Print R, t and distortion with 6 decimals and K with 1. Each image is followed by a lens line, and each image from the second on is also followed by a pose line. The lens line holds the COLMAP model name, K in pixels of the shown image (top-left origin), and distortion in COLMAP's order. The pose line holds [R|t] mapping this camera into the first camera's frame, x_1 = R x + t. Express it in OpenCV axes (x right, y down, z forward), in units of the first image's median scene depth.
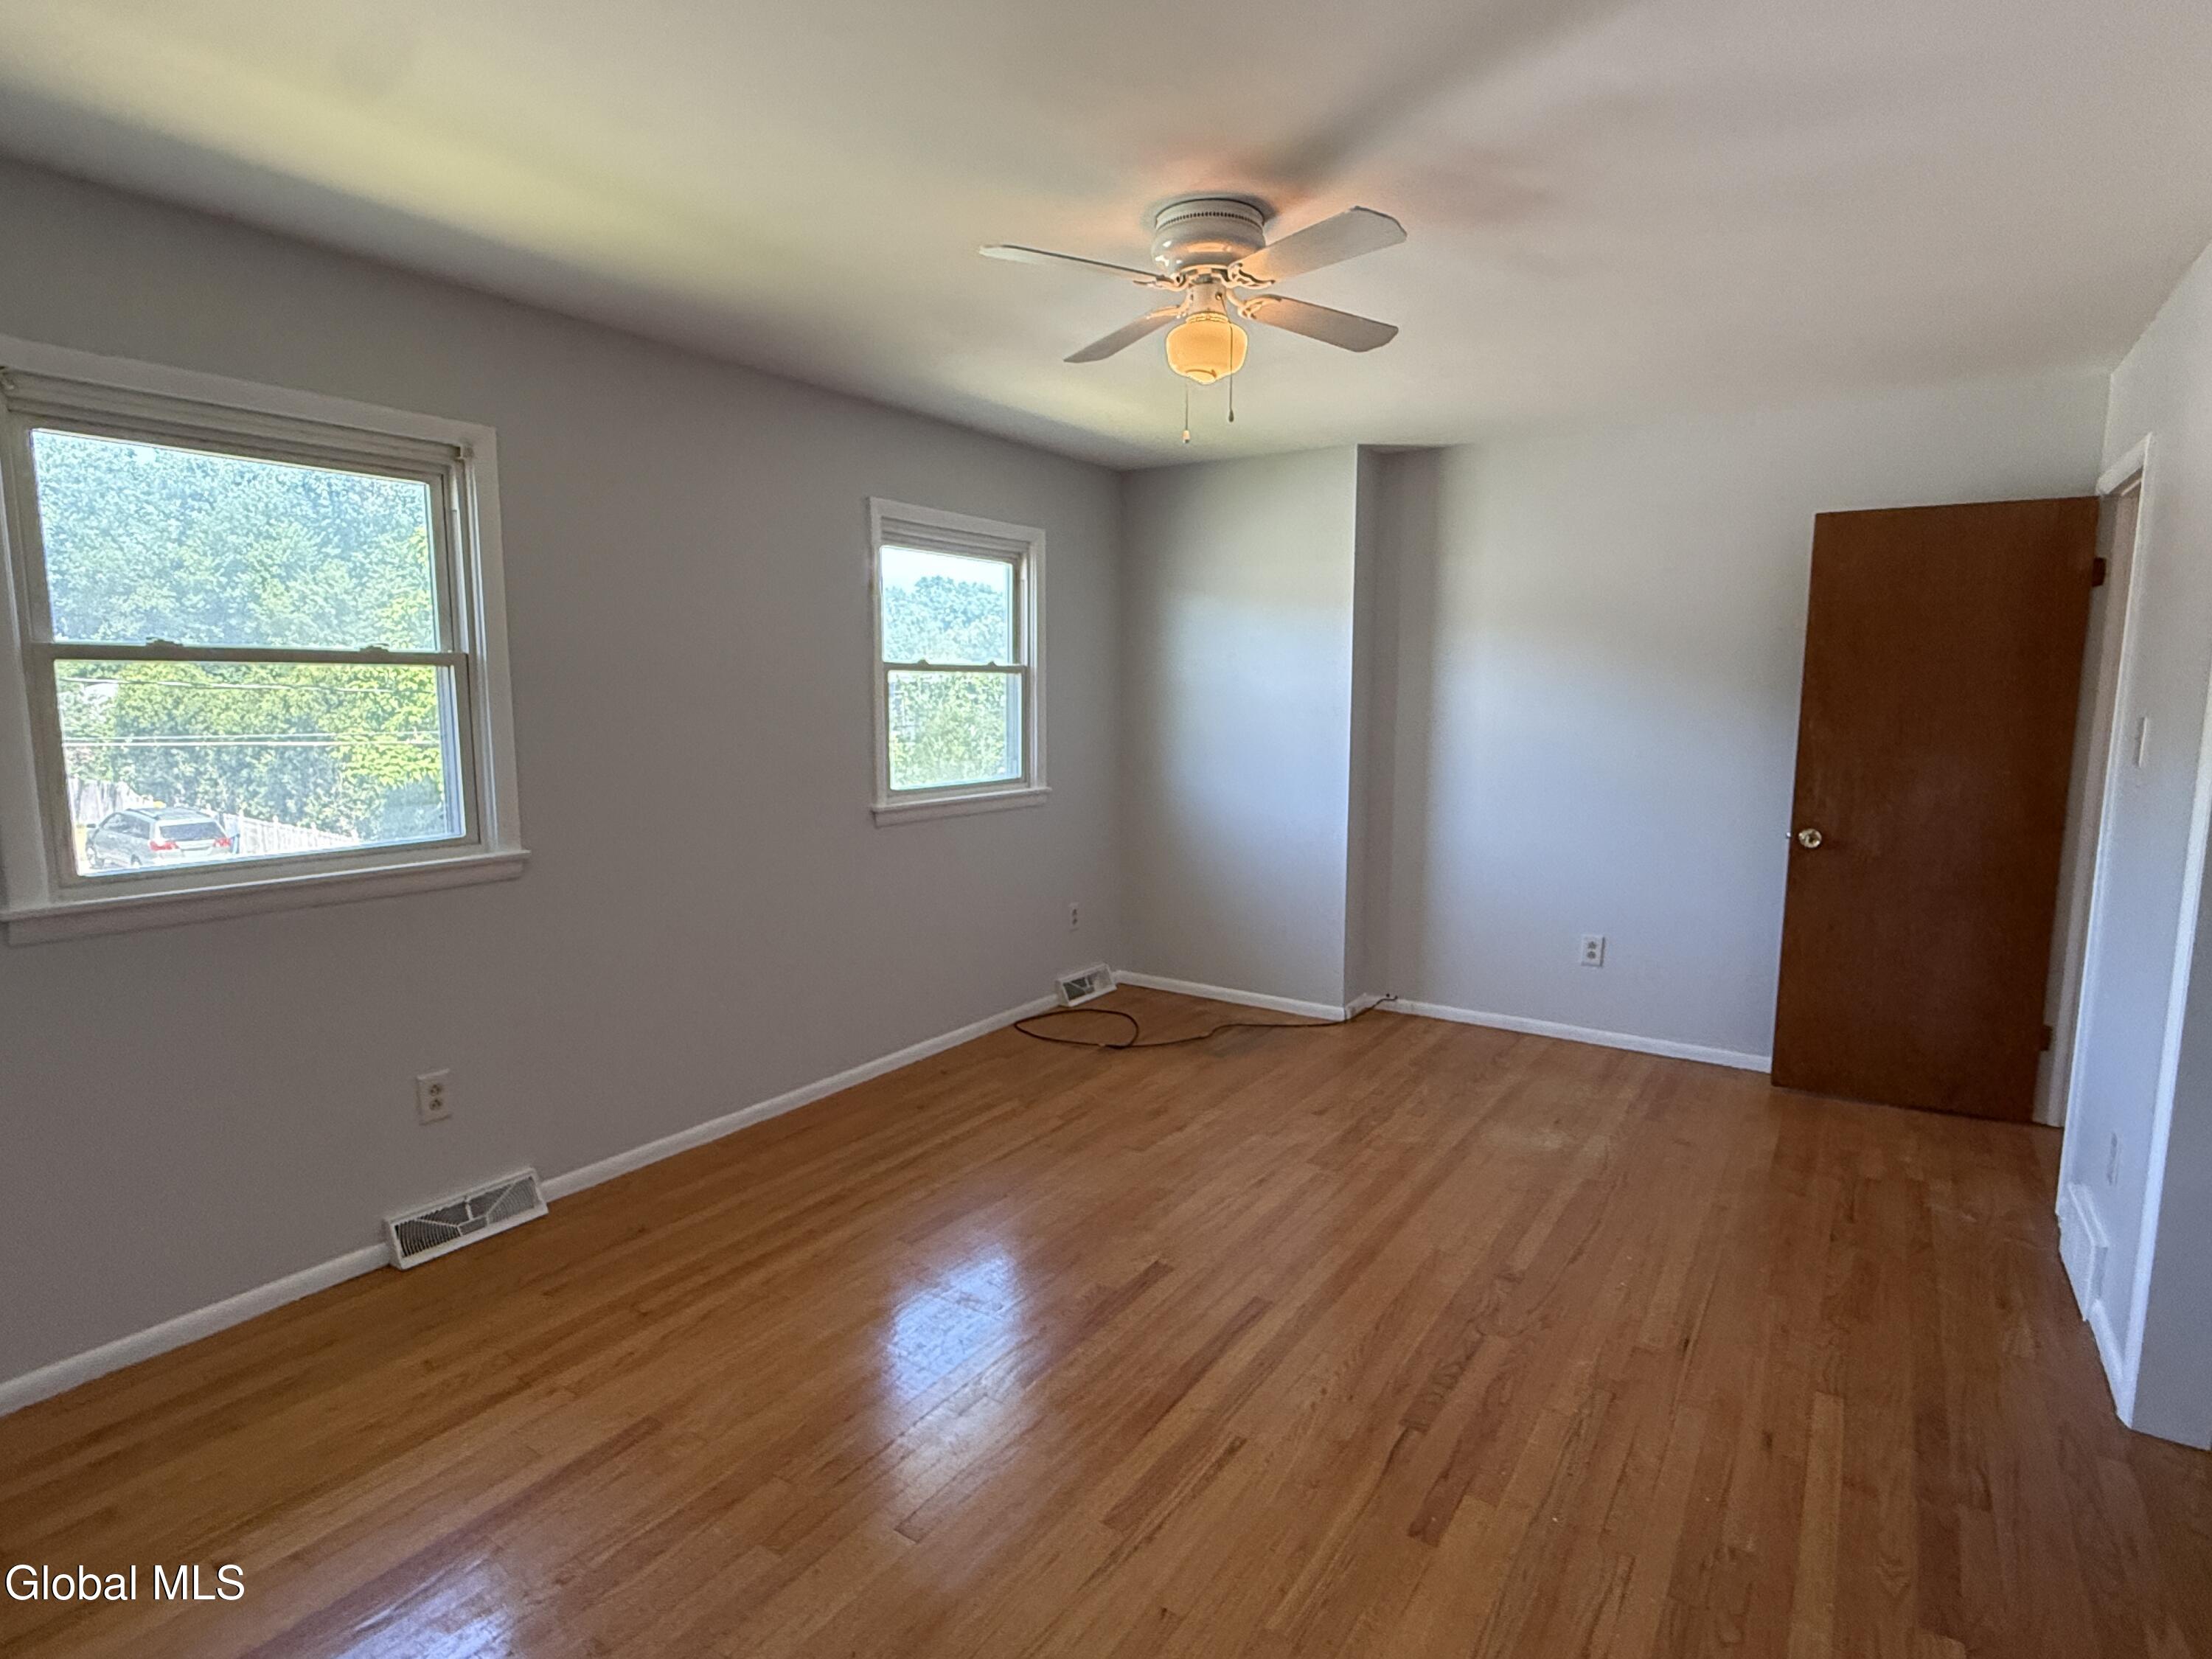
lens RADIAL K [[1155.3, 0, 1106.0], [0, 1155.3, 829.5], [0, 0, 1]] dist [0.002961, 0.000068]
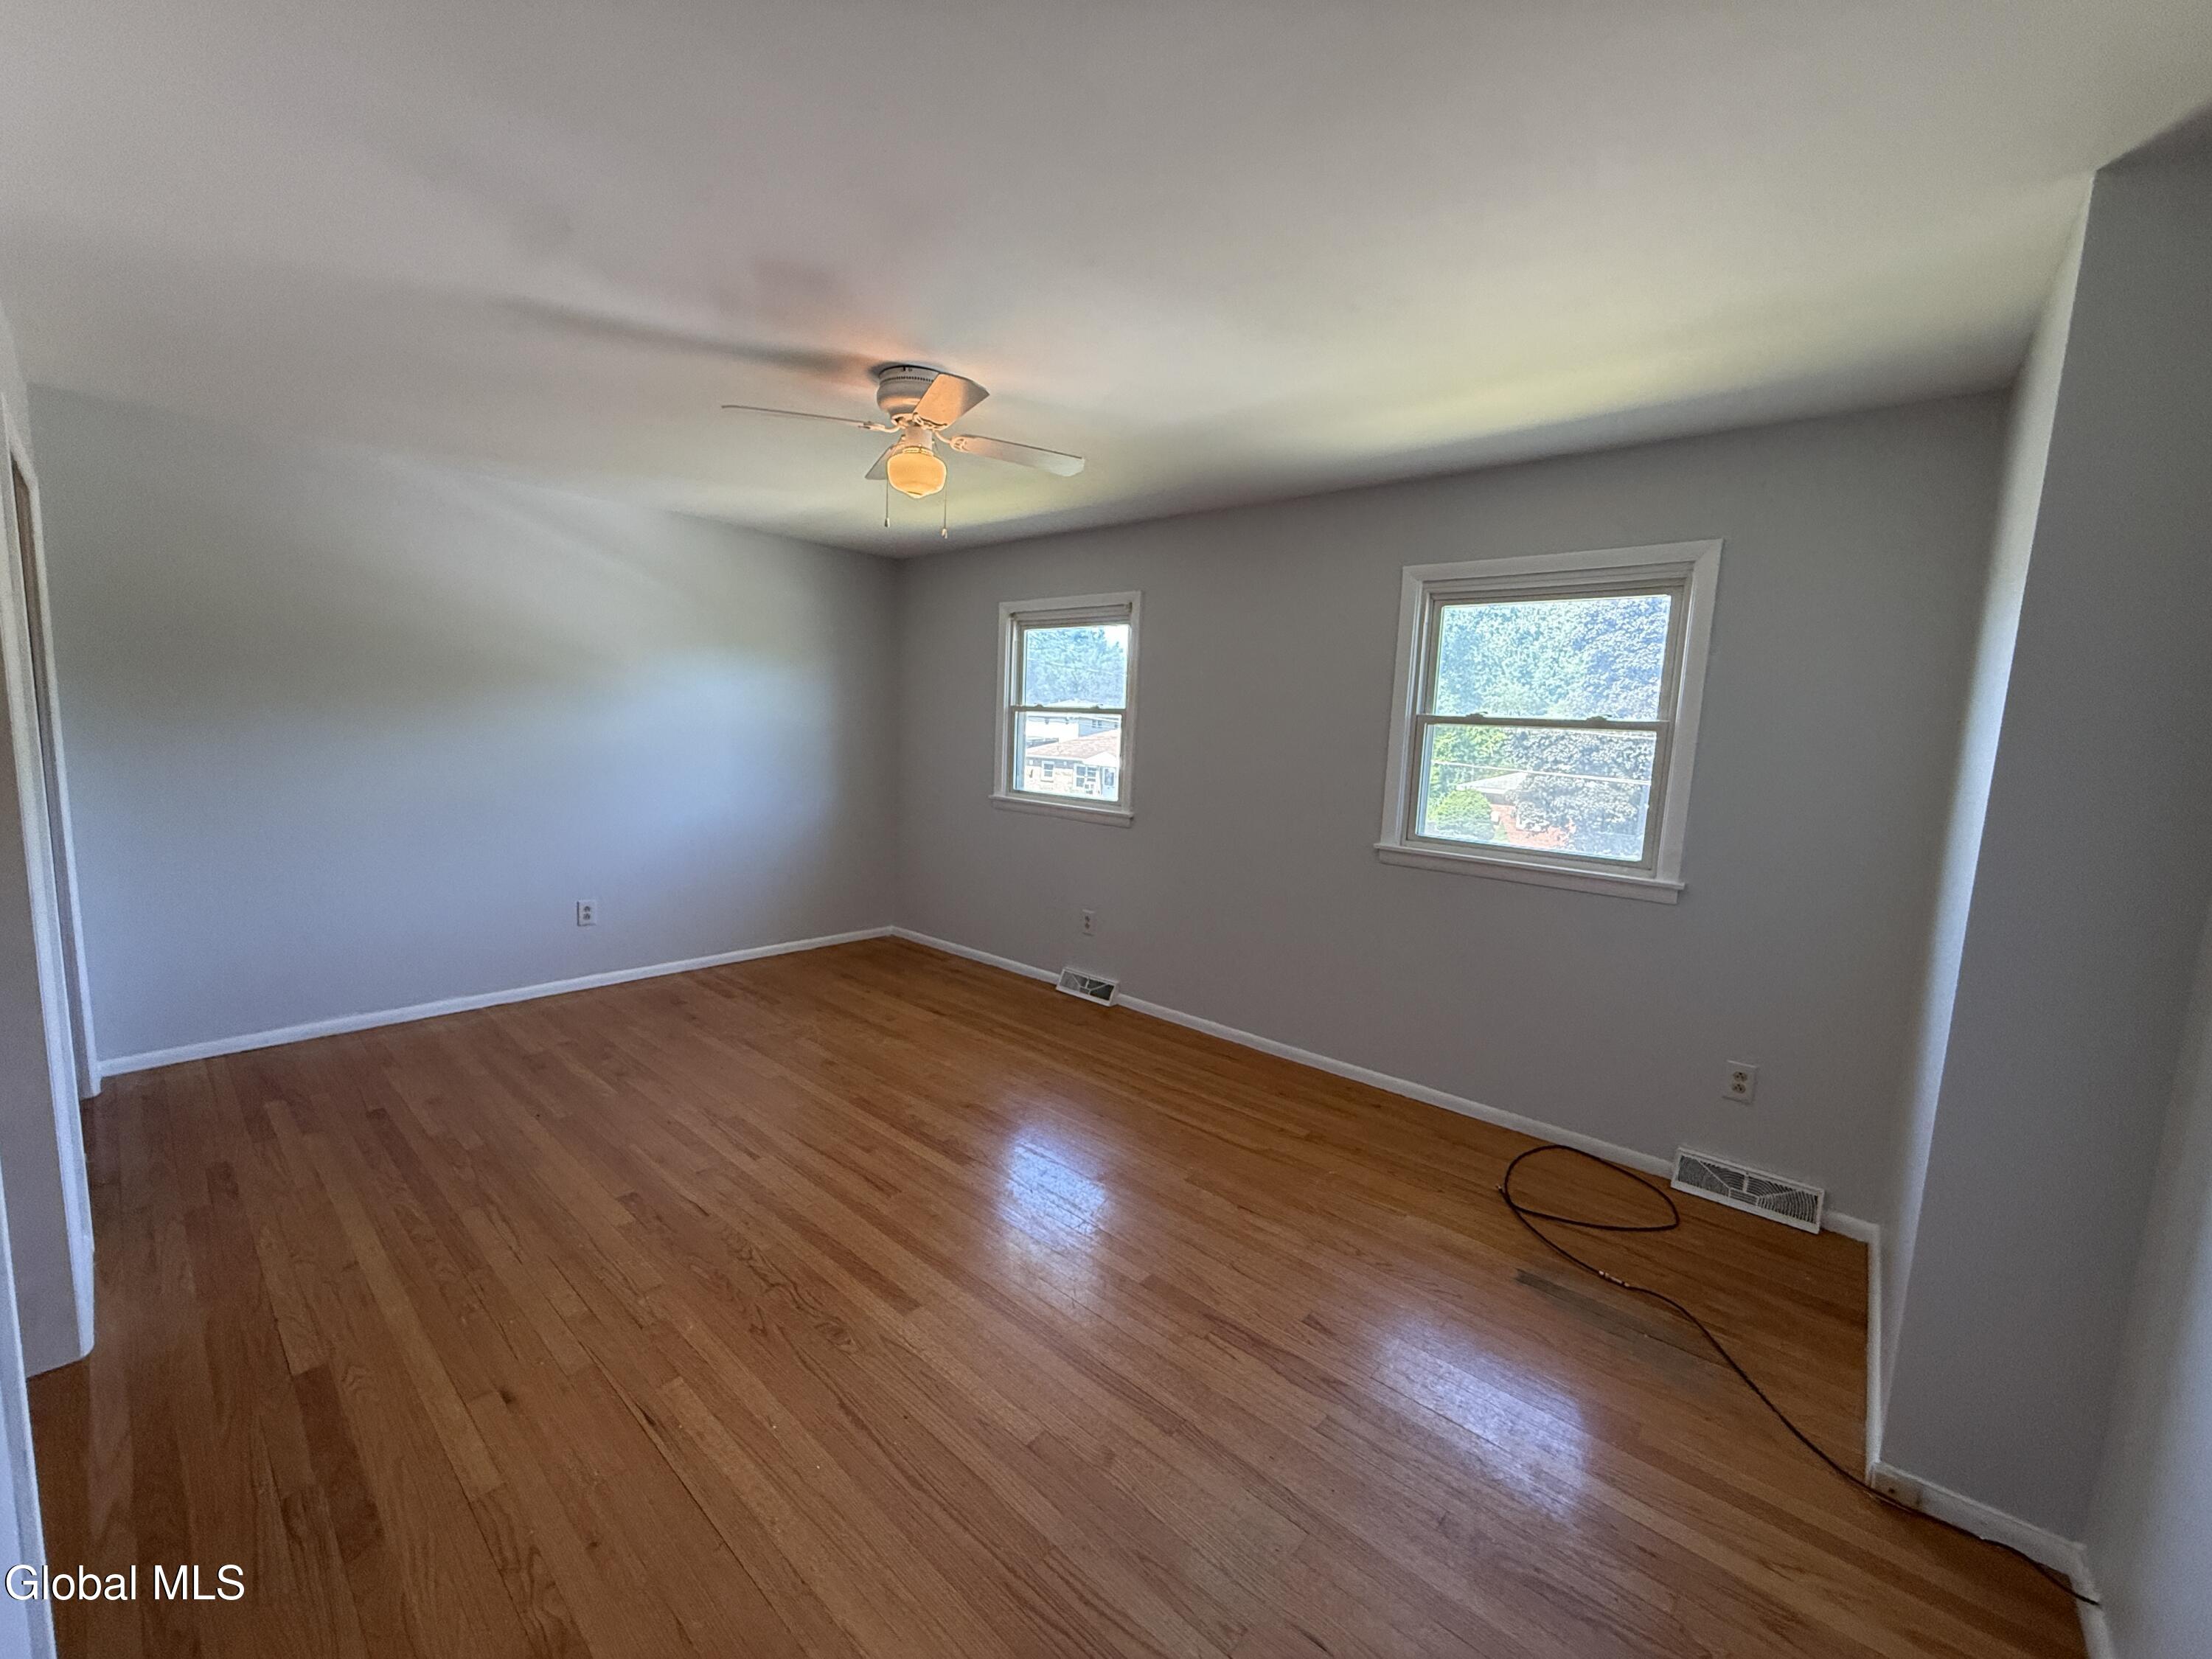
lens RADIAL K [[882.4, 0, 1099.4], [0, 882.4, 826.5], [0, 0, 1]] dist [0.001480, -0.000115]
pose [[-0.136482, 0.107113, -0.984835, 0.713323], [-0.164046, 0.977968, 0.129101, -0.107500], [0.976966, 0.179178, -0.115903, 0.878410]]
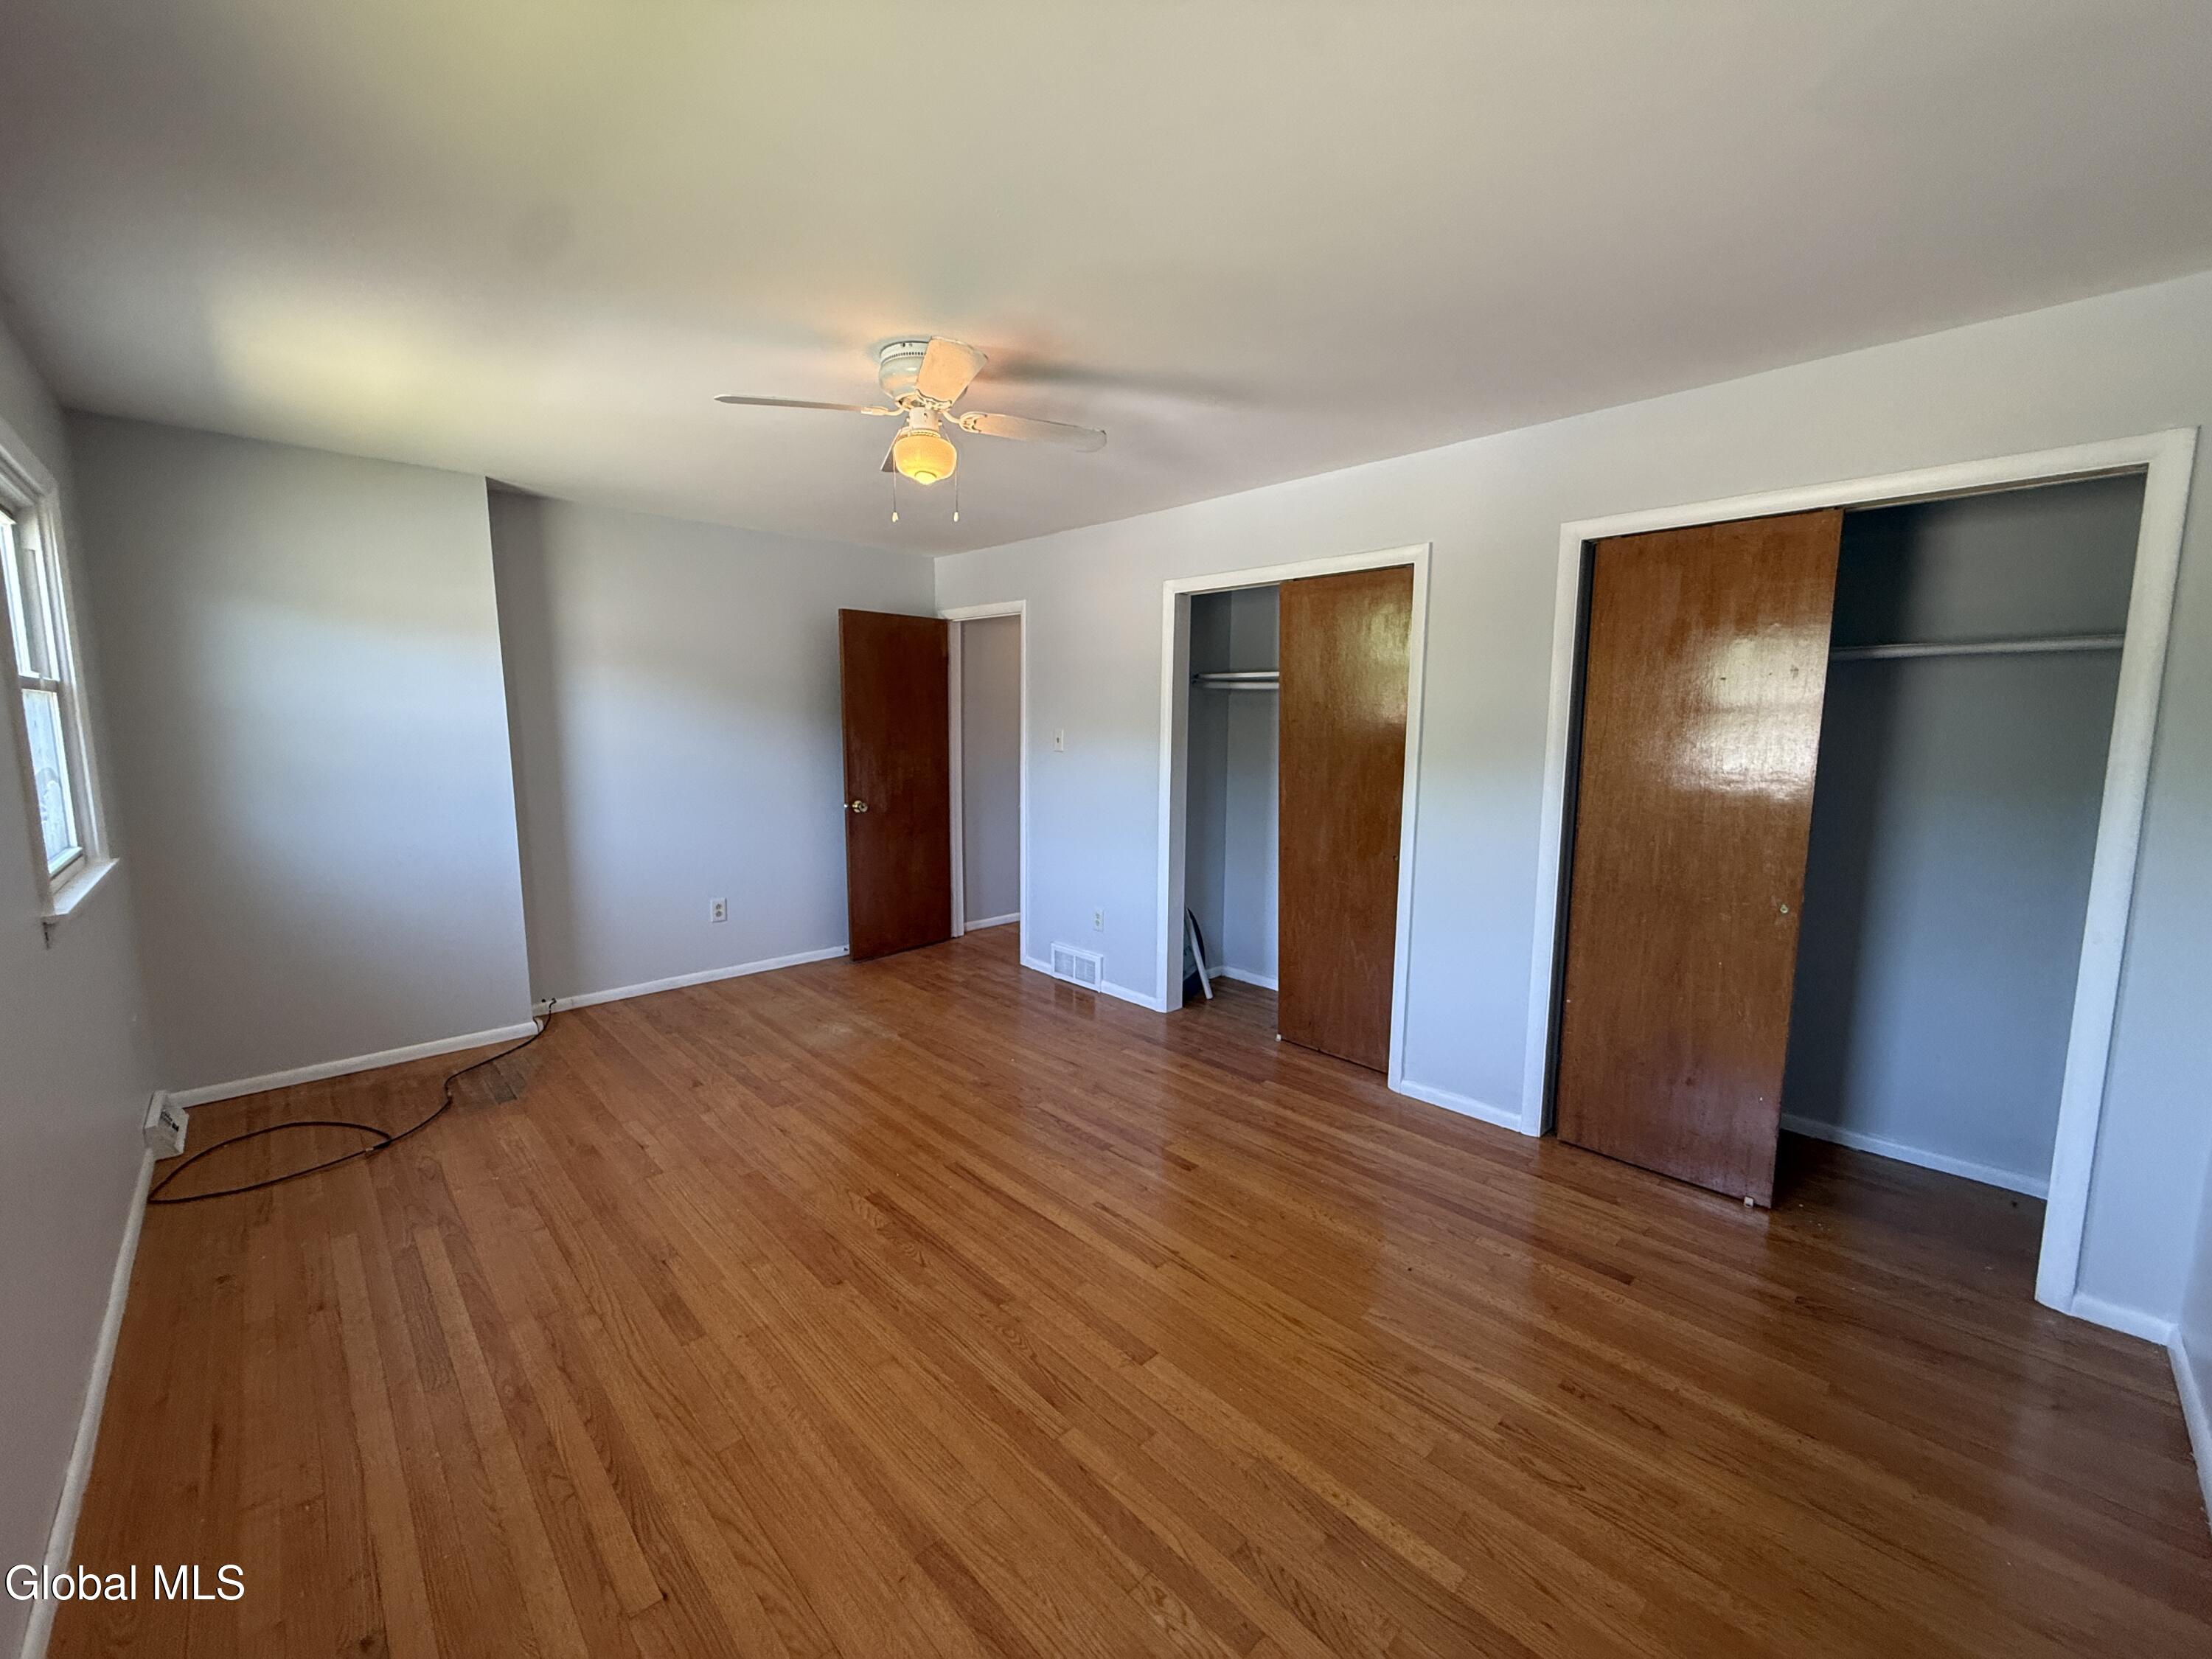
lens RADIAL K [[882.4, 0, 1099.4], [0, 882.4, 826.5], [0, 0, 1]] dist [0.001480, -0.000115]
pose [[0.217632, -0.124095, 0.968110, -0.548969], [0.115539, 0.988186, 0.100695, -0.052235], [-0.969168, 0.089940, 0.229399, 0.385263]]
